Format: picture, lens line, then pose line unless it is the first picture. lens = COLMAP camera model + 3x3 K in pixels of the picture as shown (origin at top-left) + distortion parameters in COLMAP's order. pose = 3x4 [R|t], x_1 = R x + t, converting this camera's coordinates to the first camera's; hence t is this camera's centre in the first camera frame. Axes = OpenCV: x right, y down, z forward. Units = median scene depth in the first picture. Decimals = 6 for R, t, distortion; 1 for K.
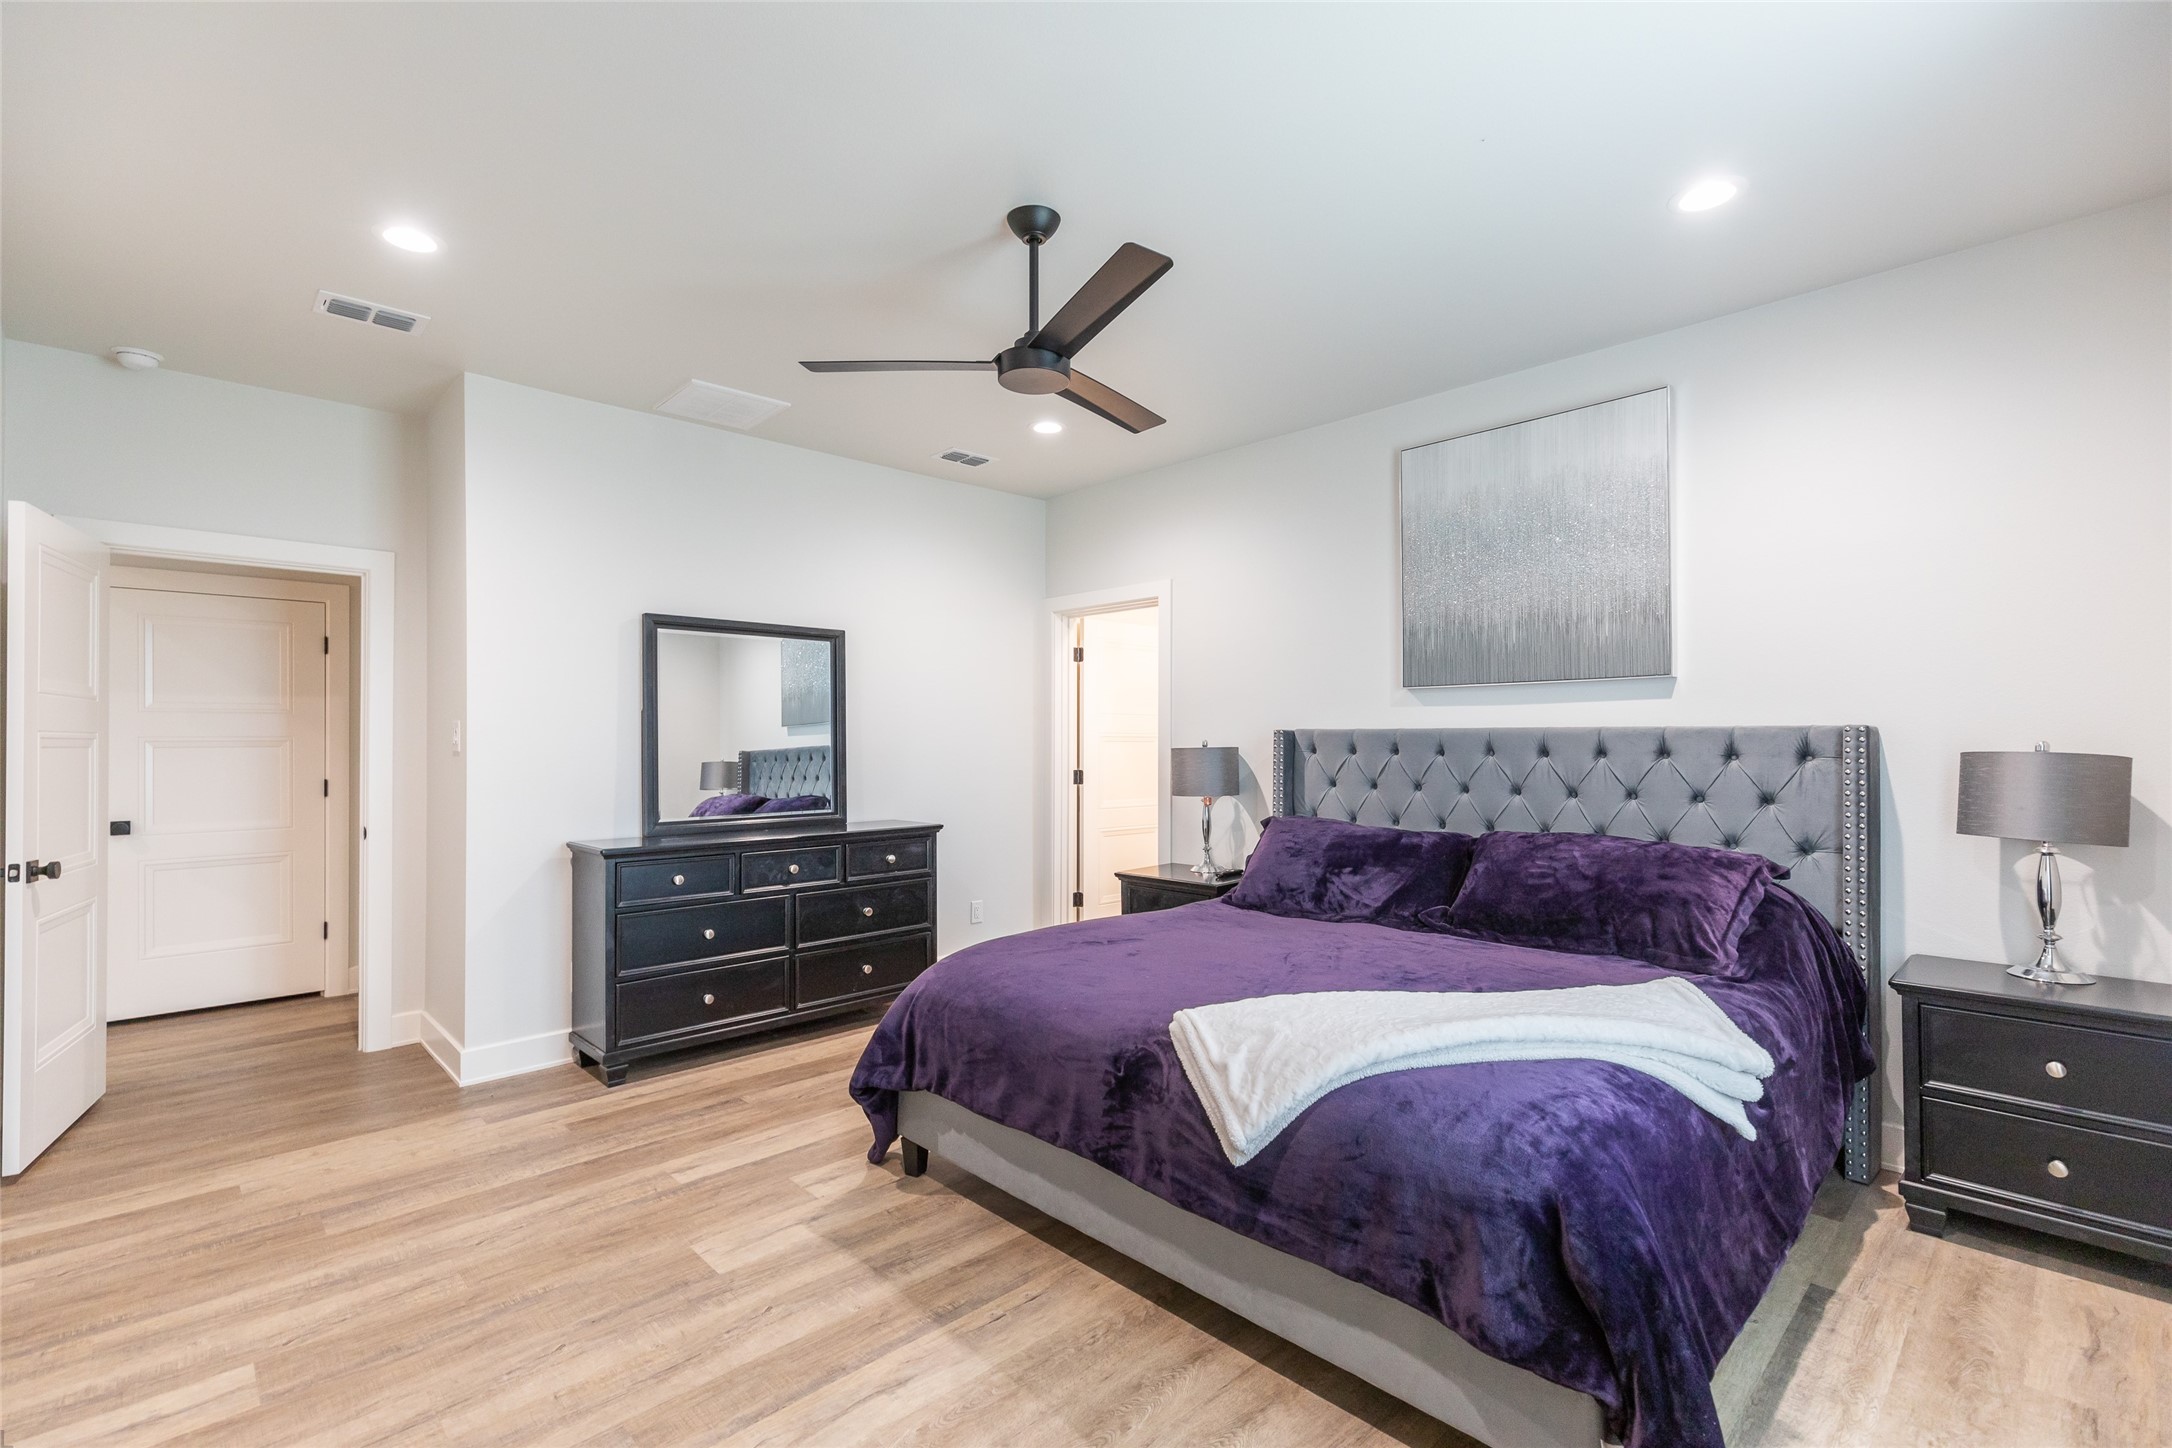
lens RADIAL K [[987.7, 0, 1091.8], [0, 987.7, 717.9], [0, 0, 1]] dist [0.001716, -0.000397]
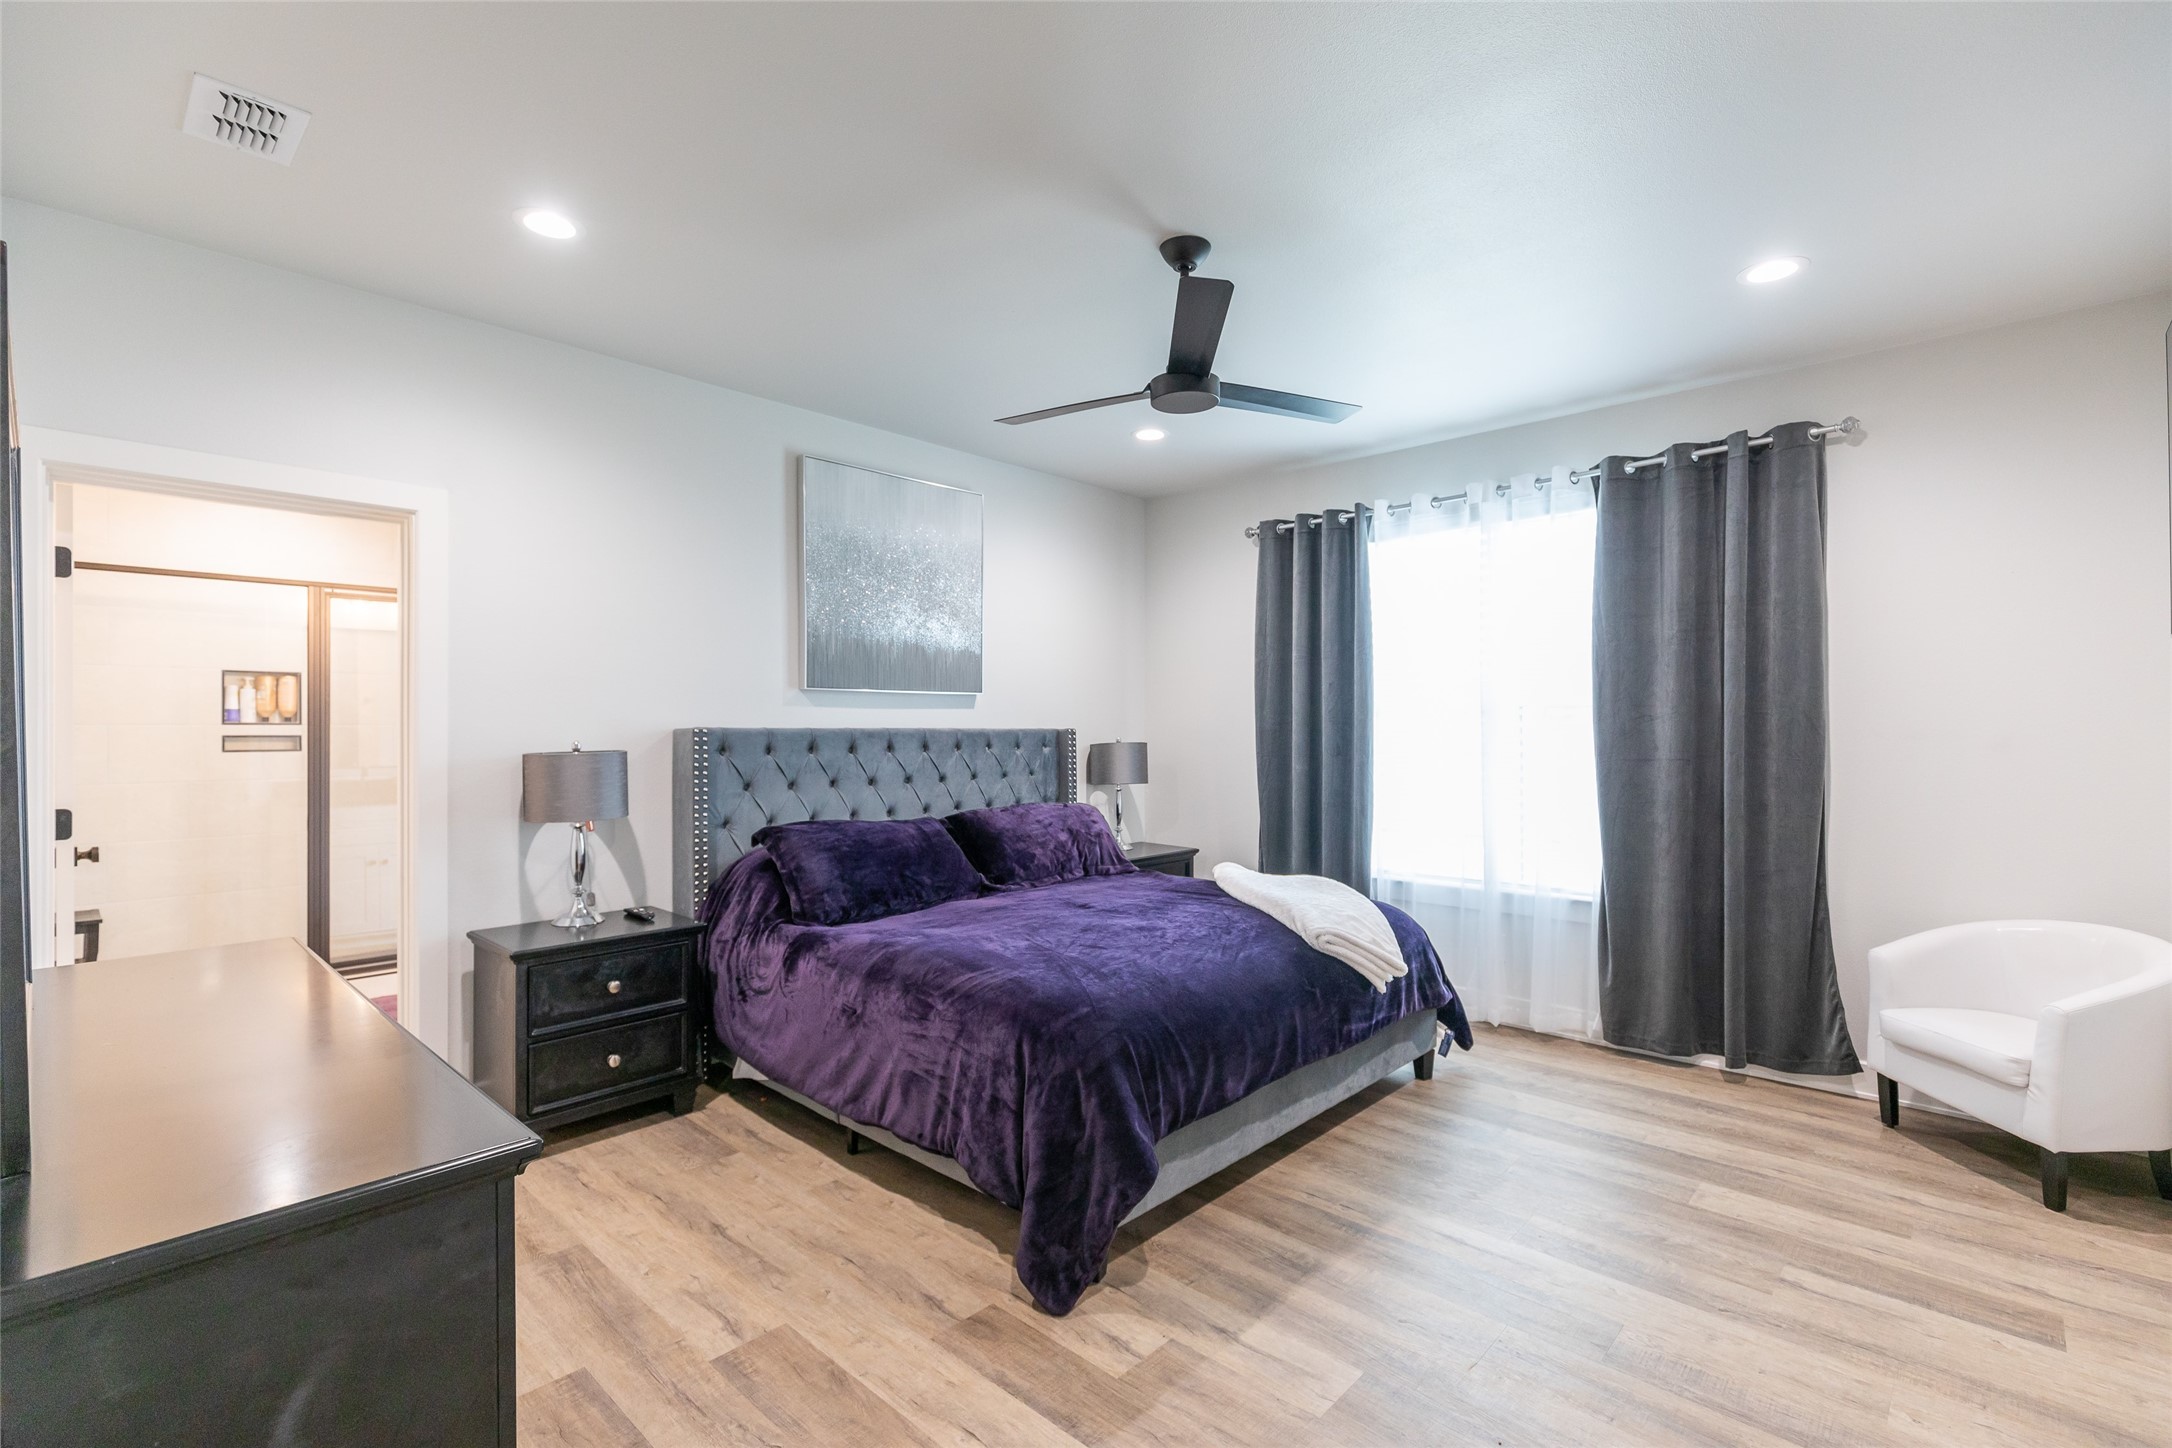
lens RADIAL K [[987.7, 0, 1091.2], [0, 987.7, 737.4], [0, 0, 1]] dist [0.001716, -0.000397]
pose [[-0.058530, -0.005031, 0.998273, -0.862801], [-0.010939, 0.999930, 0.004398, 0.015246], [-0.998226, -0.010662, -0.058581, 0.926867]]
